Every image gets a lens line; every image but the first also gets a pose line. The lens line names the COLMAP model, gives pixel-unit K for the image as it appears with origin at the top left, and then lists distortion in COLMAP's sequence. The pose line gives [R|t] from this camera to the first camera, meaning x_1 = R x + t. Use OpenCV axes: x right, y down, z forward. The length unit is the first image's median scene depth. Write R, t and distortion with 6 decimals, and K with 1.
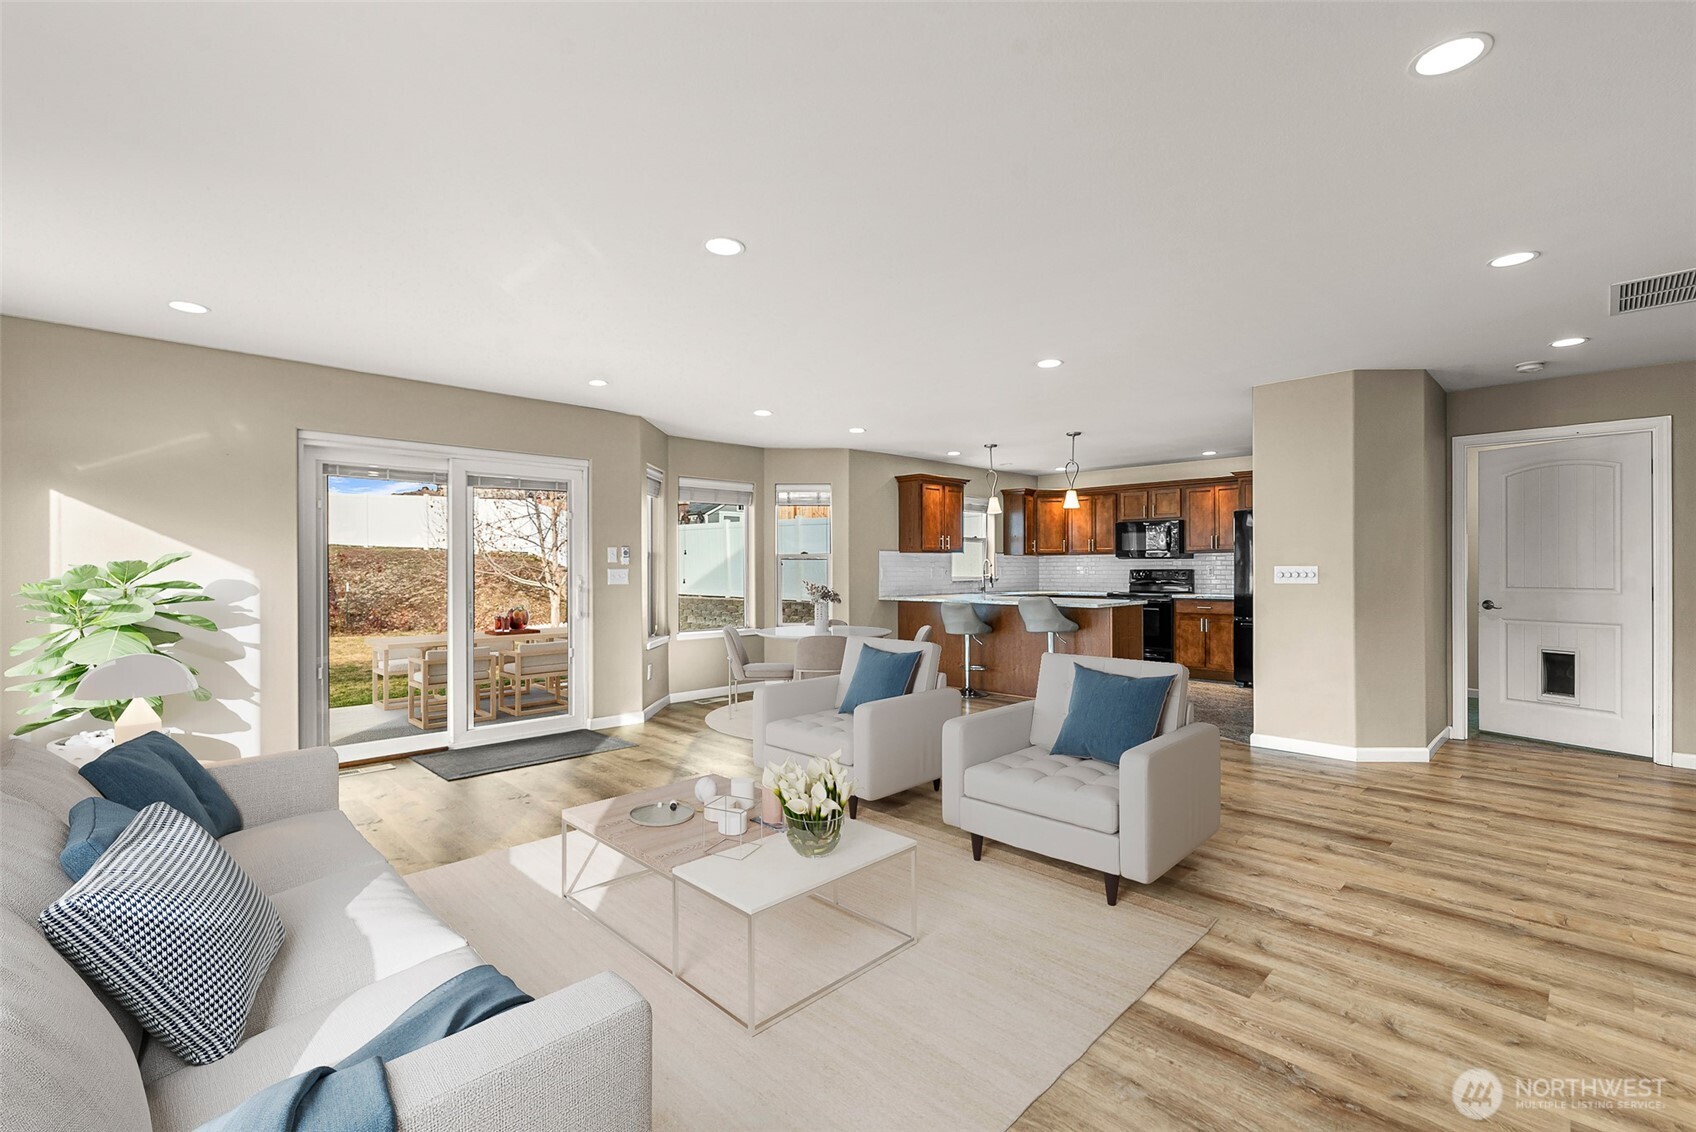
lens RADIAL K [[743.0, 0, 862.4], [0, 743.0, 569.8], [0, 0, 1]] dist [-0.000941, -0.000156]
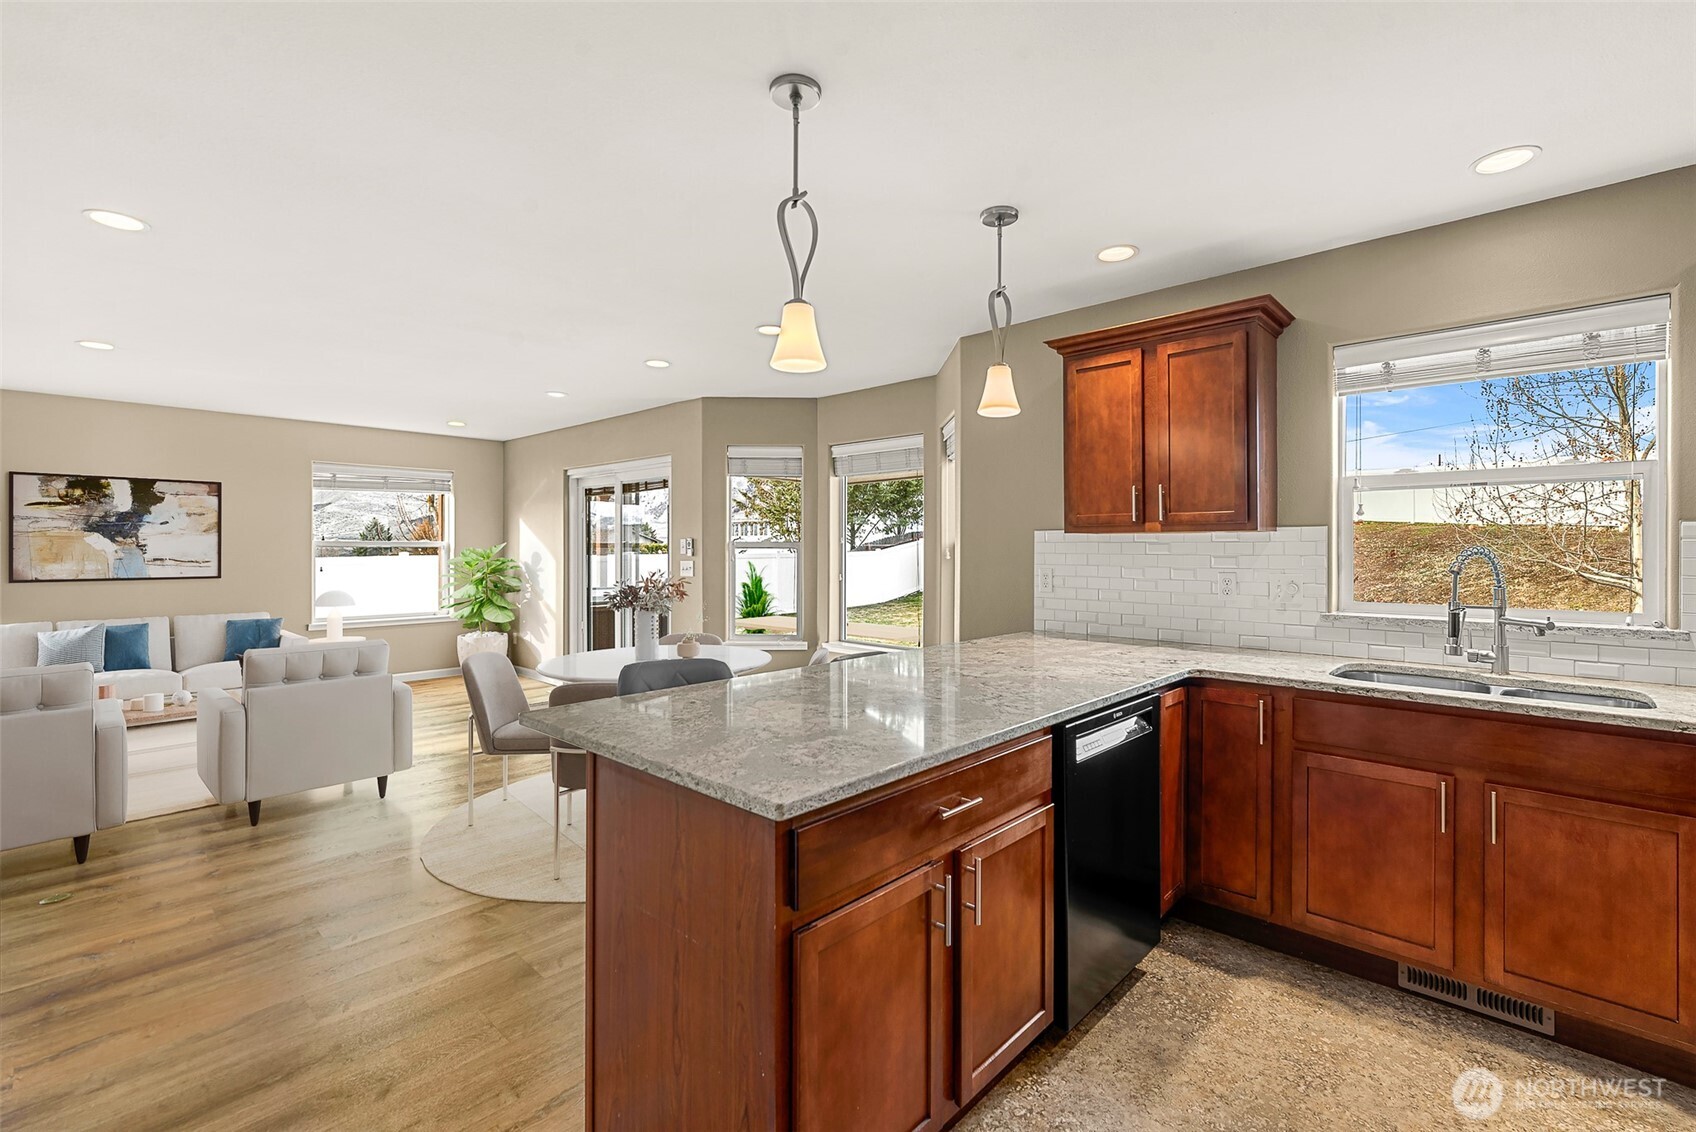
lens RADIAL K [[743.0, 0, 877.2], [0, 743.0, 553.7], [0, 0, 1]] dist [-0.000941, -0.000156]
pose [[0.048441, 0.010628, -0.998770, 0.468706], [-0.005010, 0.999933, 0.010397, -0.015329], [0.998813, 0.004500, 0.048491, 0.856072]]
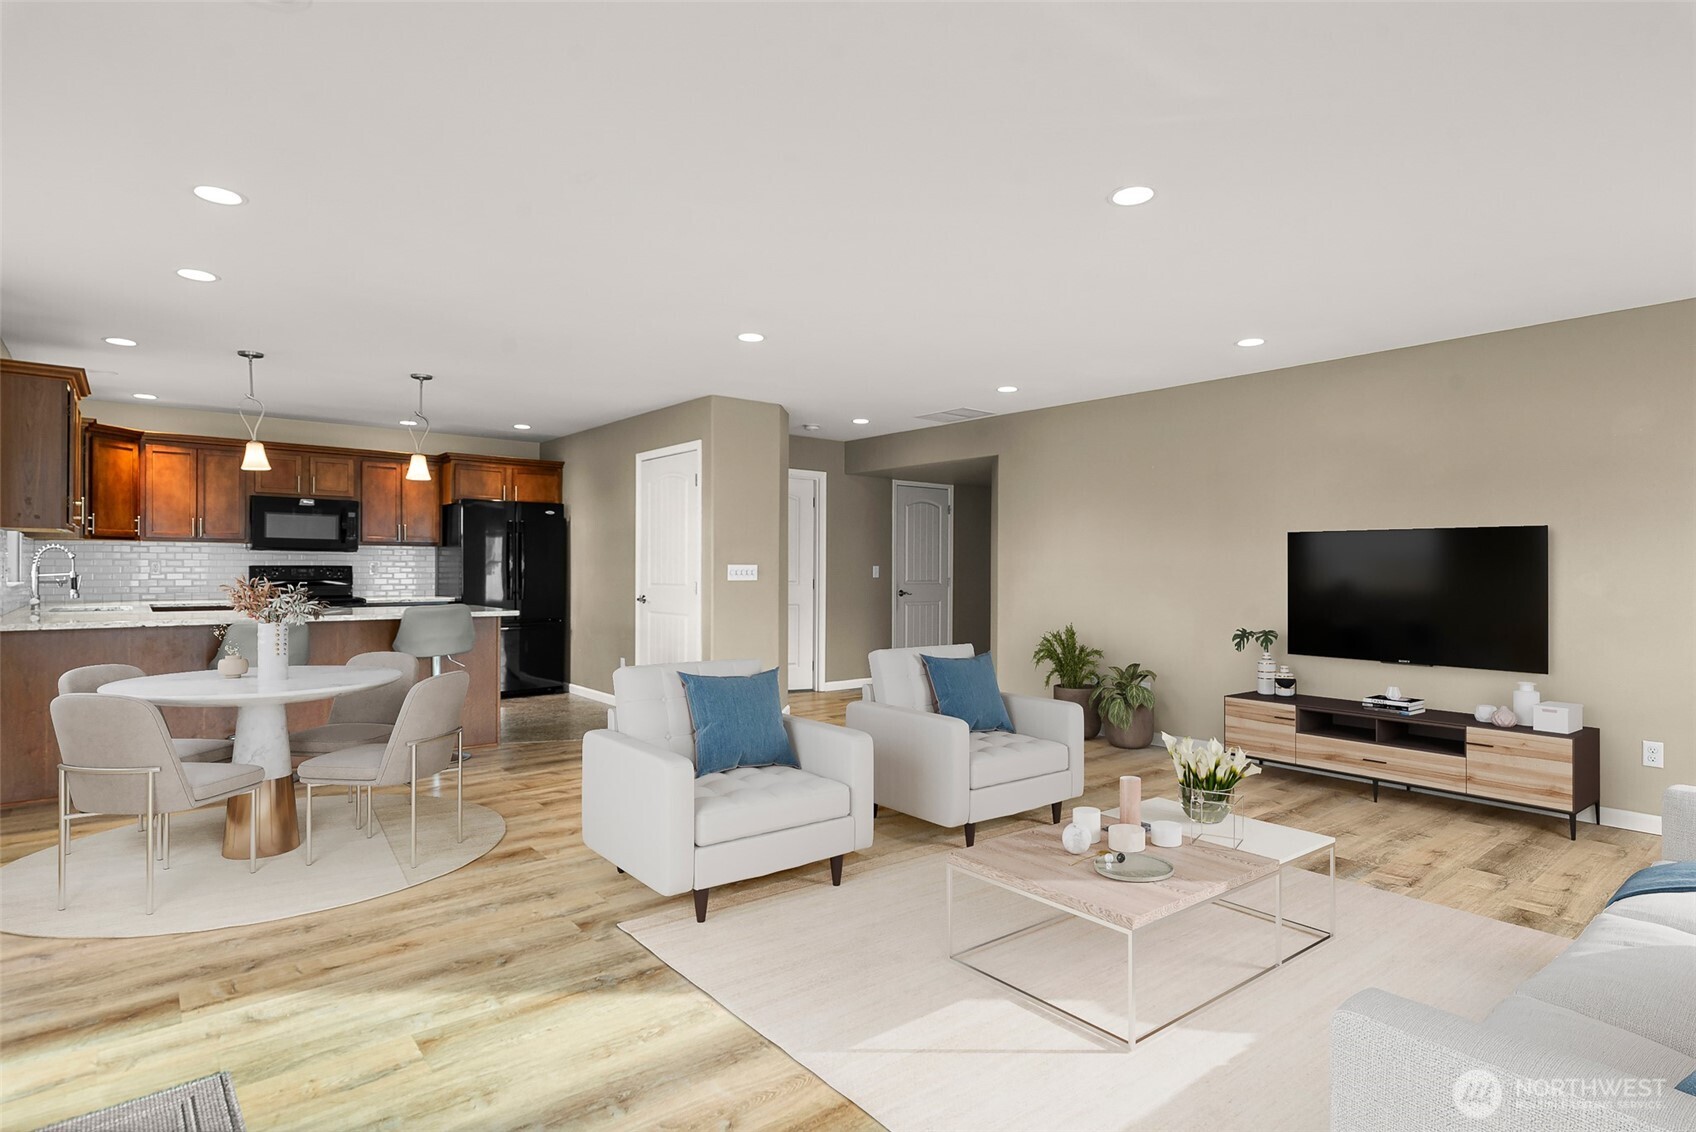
lens RADIAL K [[876.9, 0, 858.2], [0, 876.9, 570.0], [0, 0, 1]] dist [0.003123, -0.001685]
pose [[0.090552, -0.000743, 0.995891, -0.436890], [-0.004657, 0.999988, 0.001169, 0.000088], [-0.995881, -0.004744, 0.090548, 0.422500]]
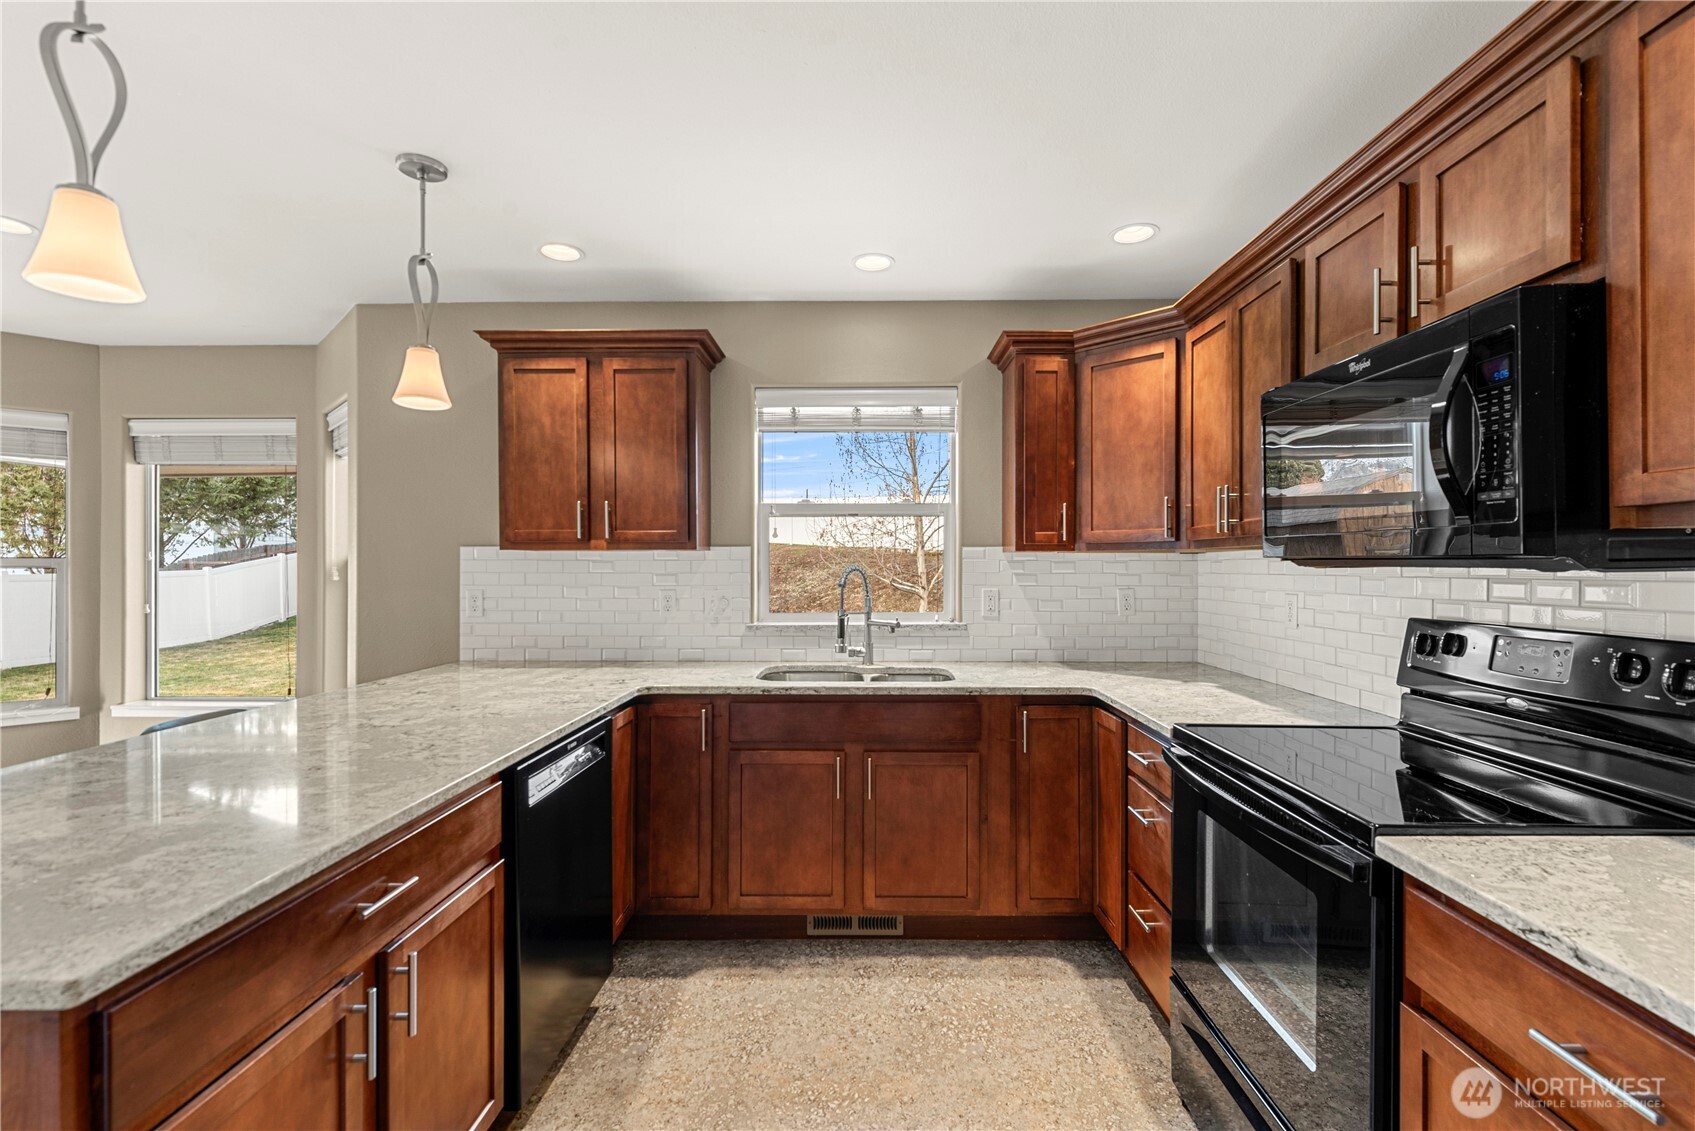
lens RADIAL K [[742.5, 0, 837.4], [0, 742.5, 567.8], [0, 0, 1]] dist [-0.000941, -0.000156]
pose [[0.699005, 0.006160, -0.715090, 0.442823], [-0.004408, 0.999981, 0.004306, -0.016309], [0.715103, 0.000143, 0.699019, 0.842801]]
